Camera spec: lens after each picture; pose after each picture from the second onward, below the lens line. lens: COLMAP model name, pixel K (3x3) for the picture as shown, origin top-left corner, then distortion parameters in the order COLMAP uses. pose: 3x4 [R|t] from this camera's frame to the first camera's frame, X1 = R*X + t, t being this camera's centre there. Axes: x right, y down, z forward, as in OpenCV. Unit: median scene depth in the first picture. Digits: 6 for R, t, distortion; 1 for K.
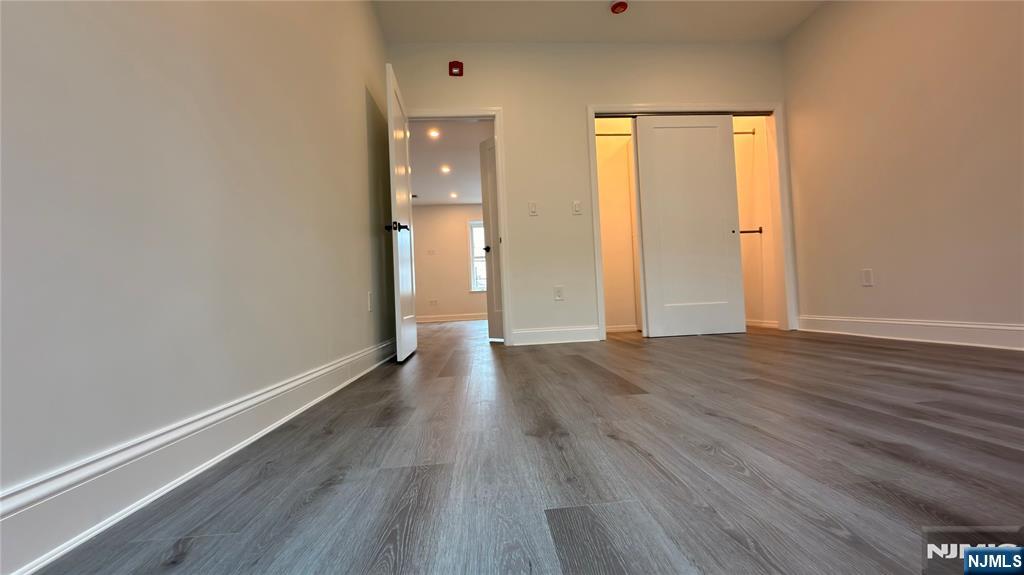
lens RADIAL K [[409.4, 0, 512.5], [0, 409.4, 287.8], [0, 0, 1]] dist [0.001870, 0.000803]
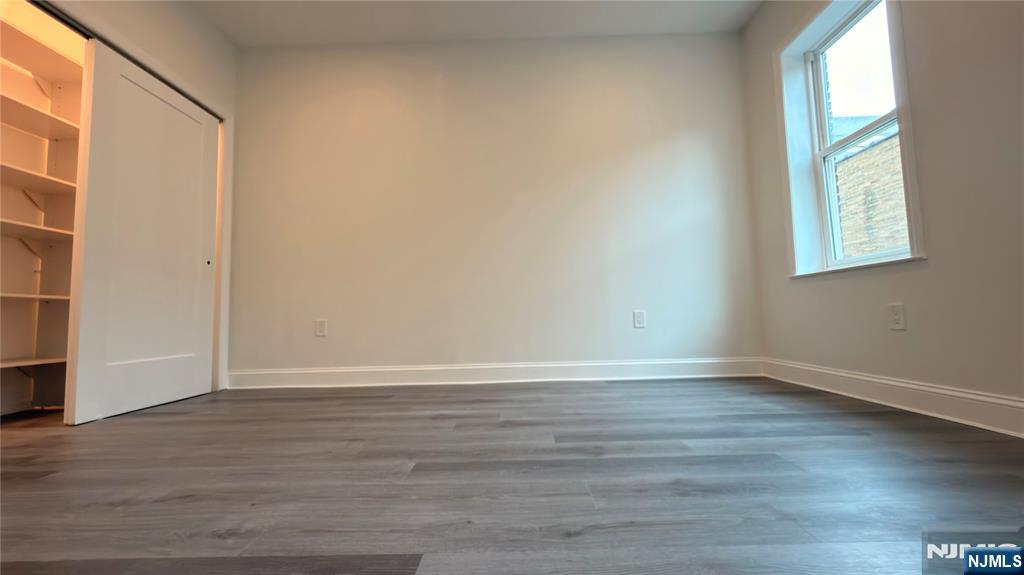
lens RADIAL K [[409.4, 0, 513.0], [0, 409.4, 285.1], [0, 0, 1]] dist [0.001870, 0.000803]
pose [[0.084414, 0.123954, 0.988691, -0.277578], [-0.009879, 0.992288, -0.123561, -0.024293], [-0.996382, 0.000663, 0.084987, 1.103732]]
